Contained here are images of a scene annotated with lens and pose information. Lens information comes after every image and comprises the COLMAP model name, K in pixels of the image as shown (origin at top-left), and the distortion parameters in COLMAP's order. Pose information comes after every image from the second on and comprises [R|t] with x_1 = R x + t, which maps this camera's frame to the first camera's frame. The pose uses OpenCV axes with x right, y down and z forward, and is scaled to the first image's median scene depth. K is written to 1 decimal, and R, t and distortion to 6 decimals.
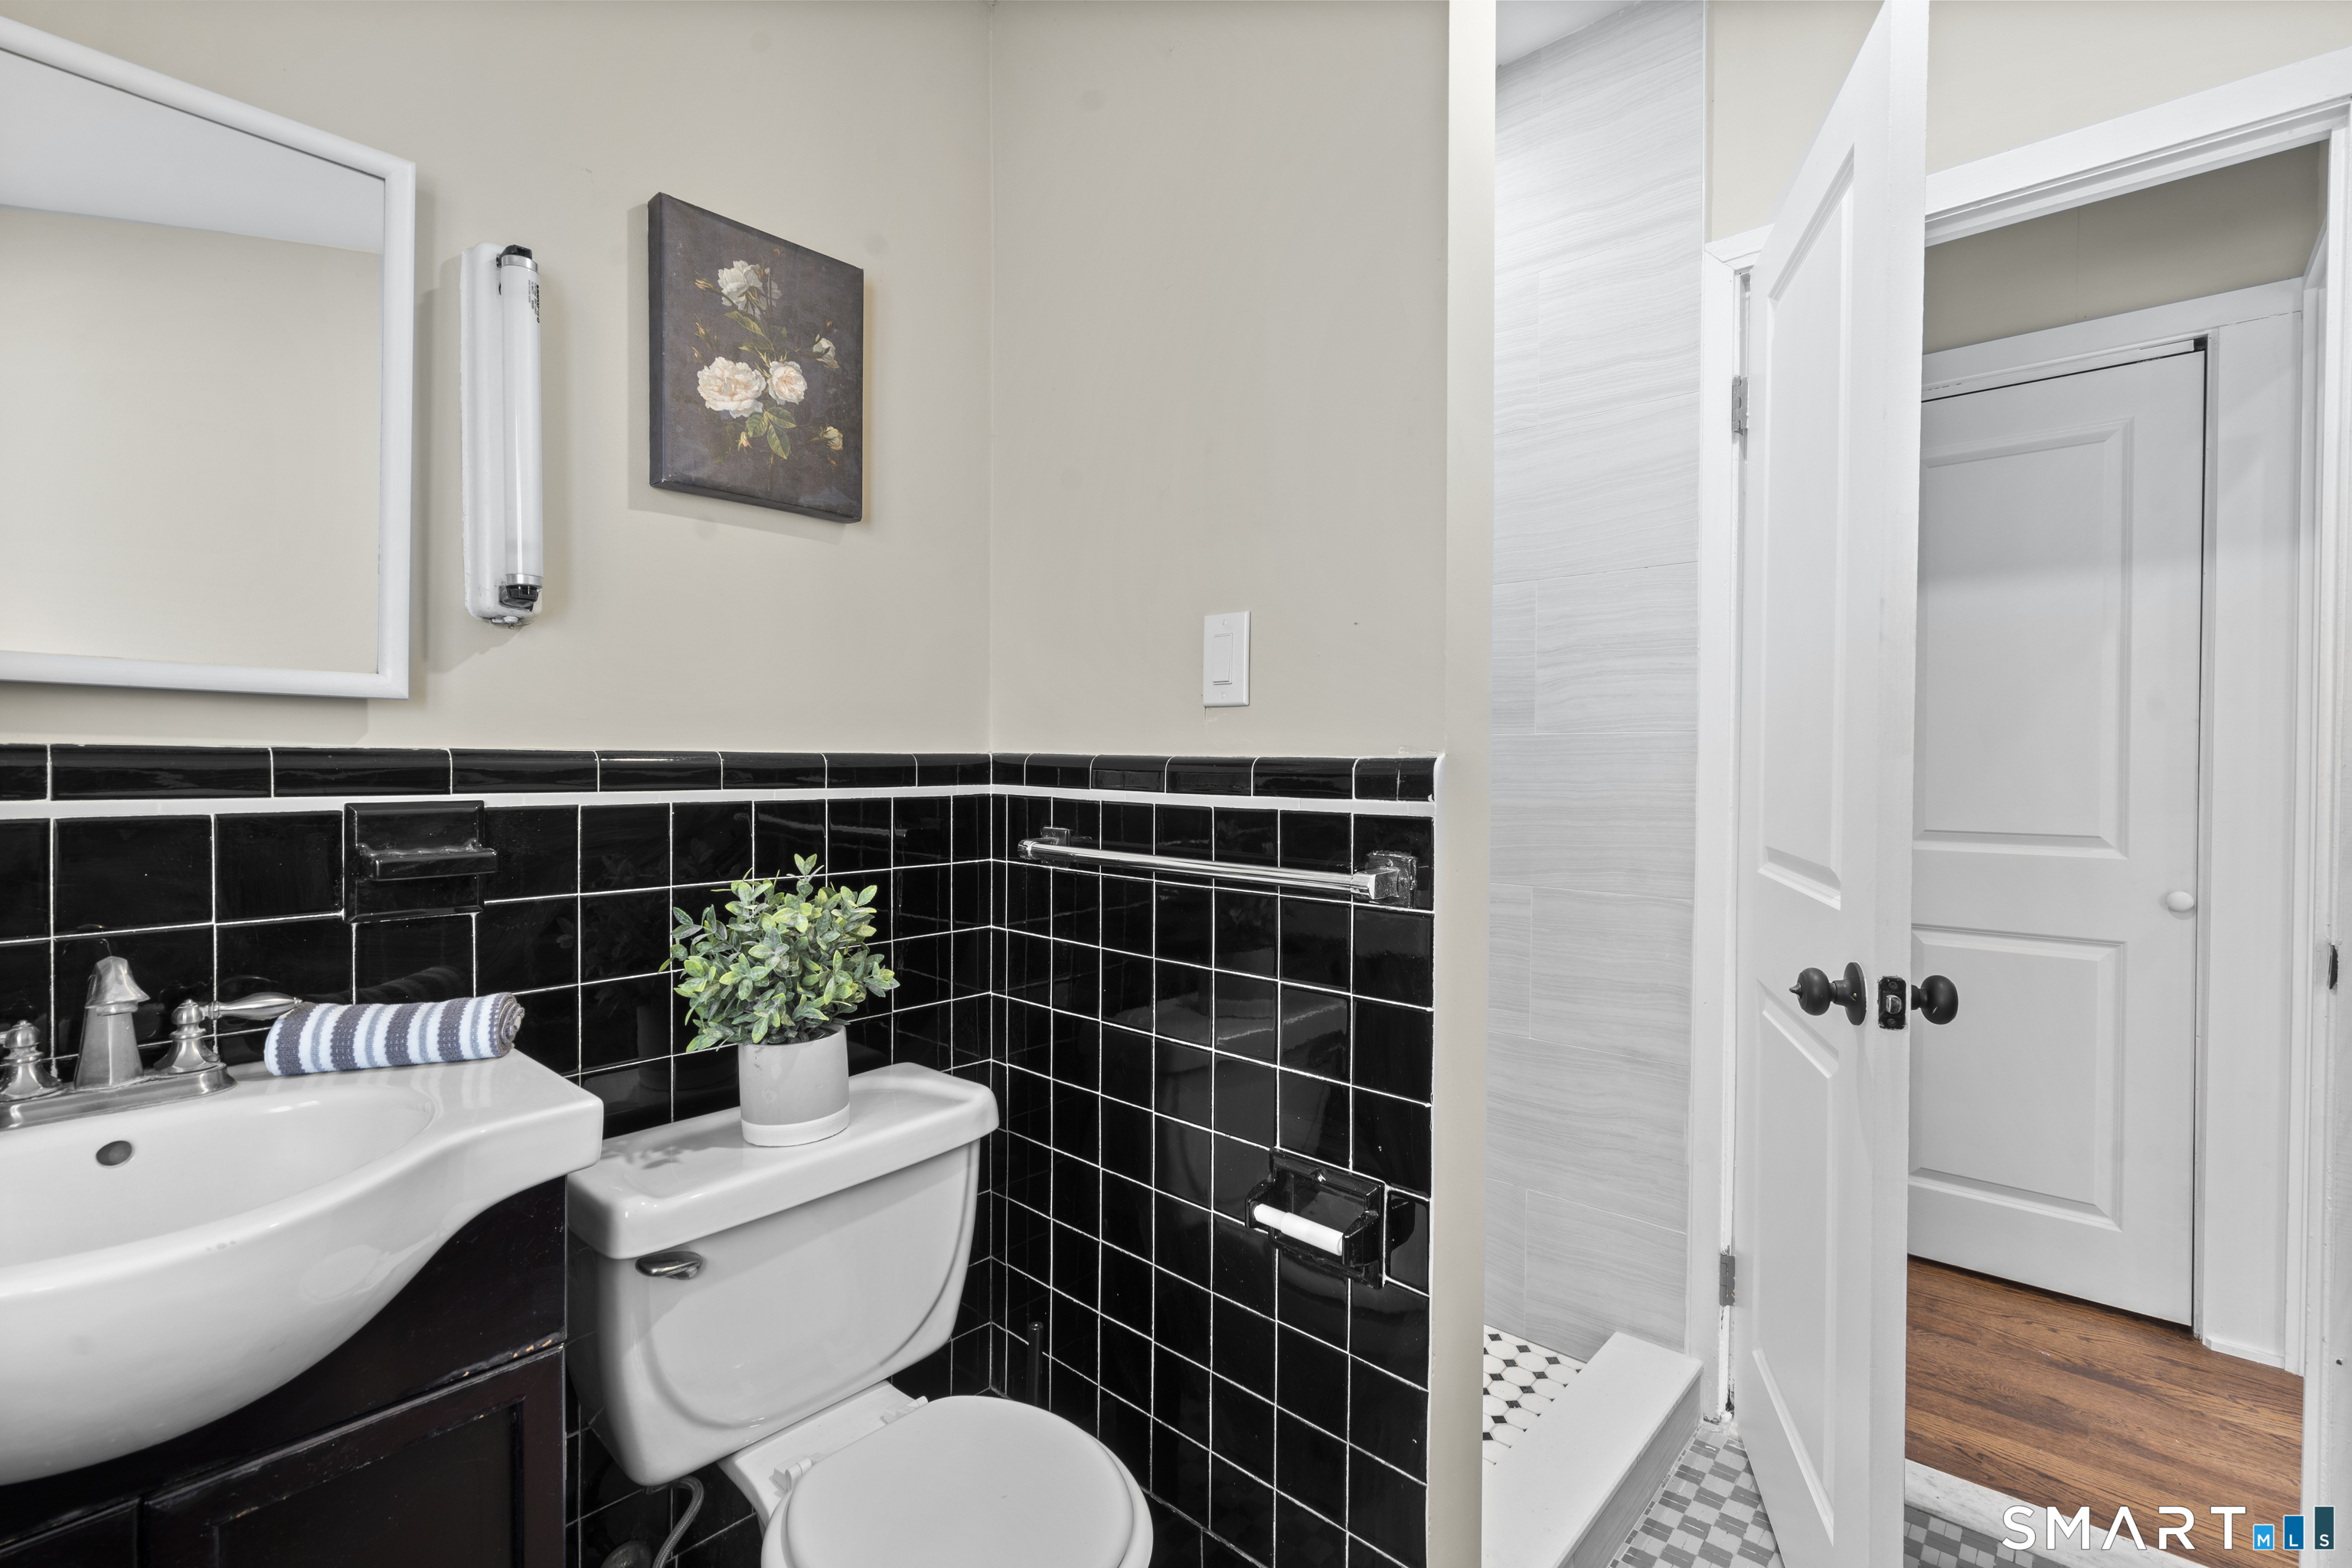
lens RADIAL K [[1061.8, 0, 1175.4], [0, 1061.8, 779.4], [0, 0, 1]] dist [-0.004736, 0.003243]
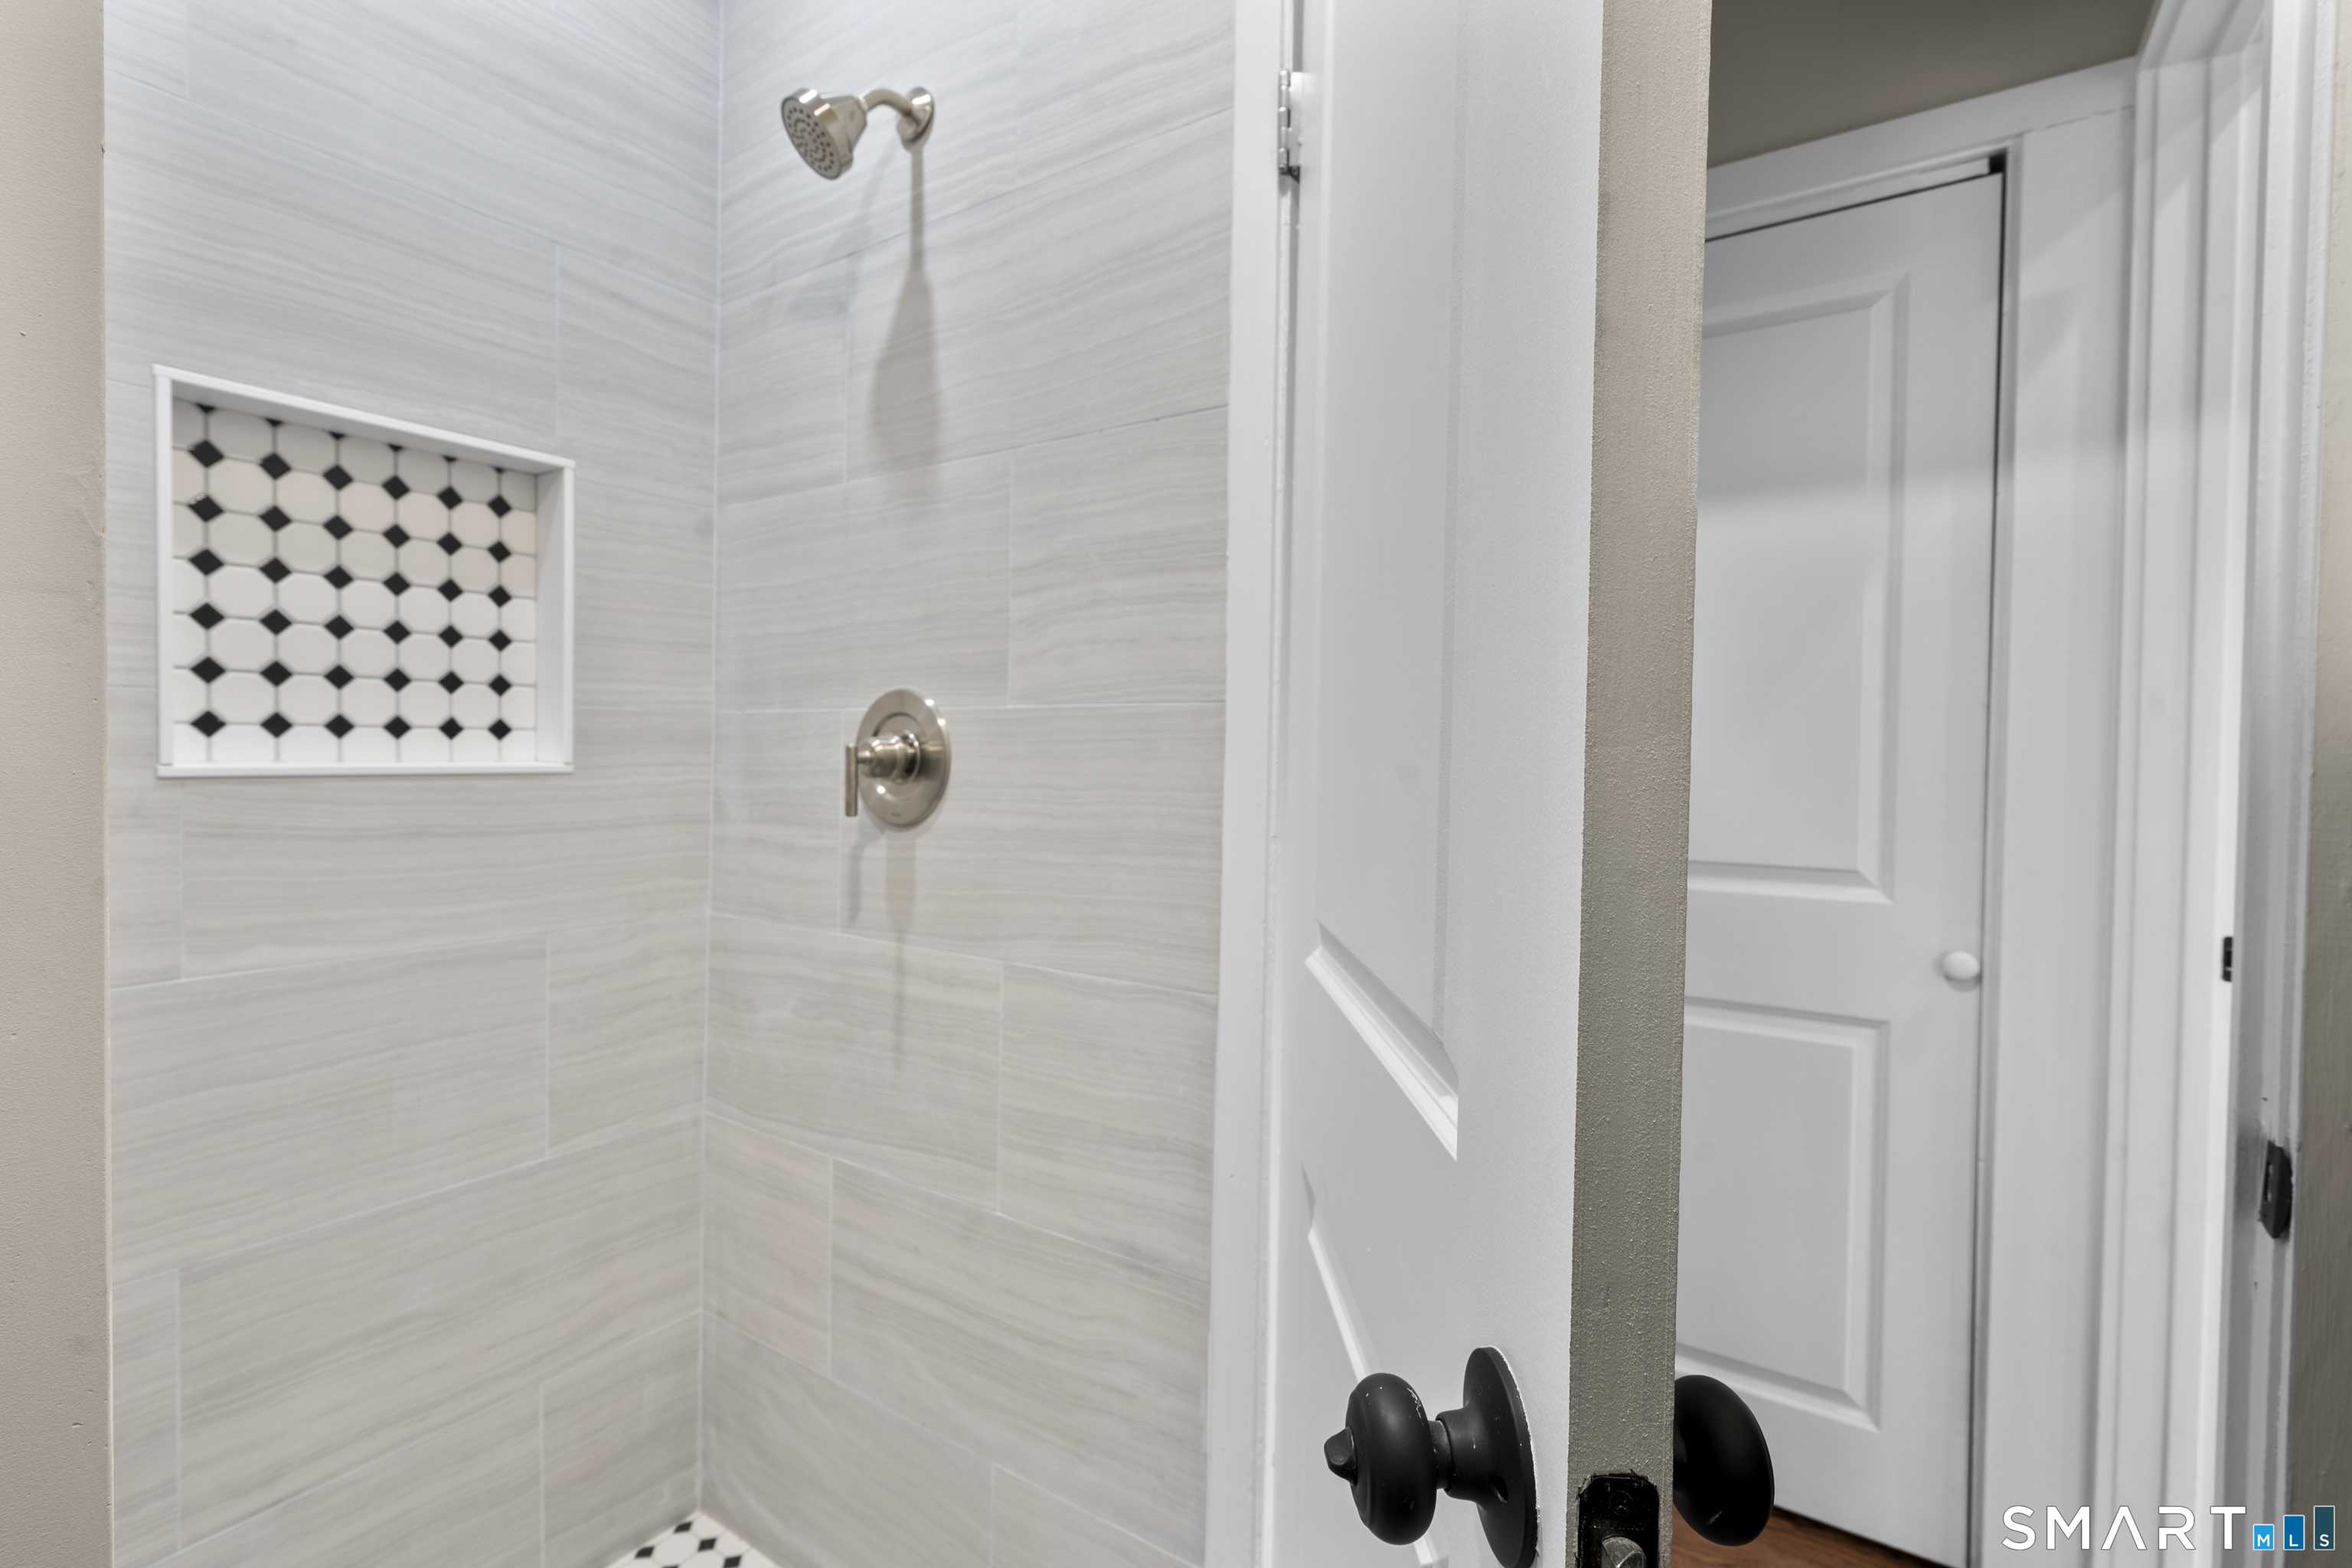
lens RADIAL K [[1061.8, 0, 1172.6], [0, 1061.8, 779.5], [0, 0, 1]] dist [-0.004736, 0.003243]
pose [[0.990316, 0.009904, 0.138476, 0.353223], [-0.010487, 0.999939, 0.003482, -0.004962], [-0.138433, -0.004901, 0.990360, 0.400073]]
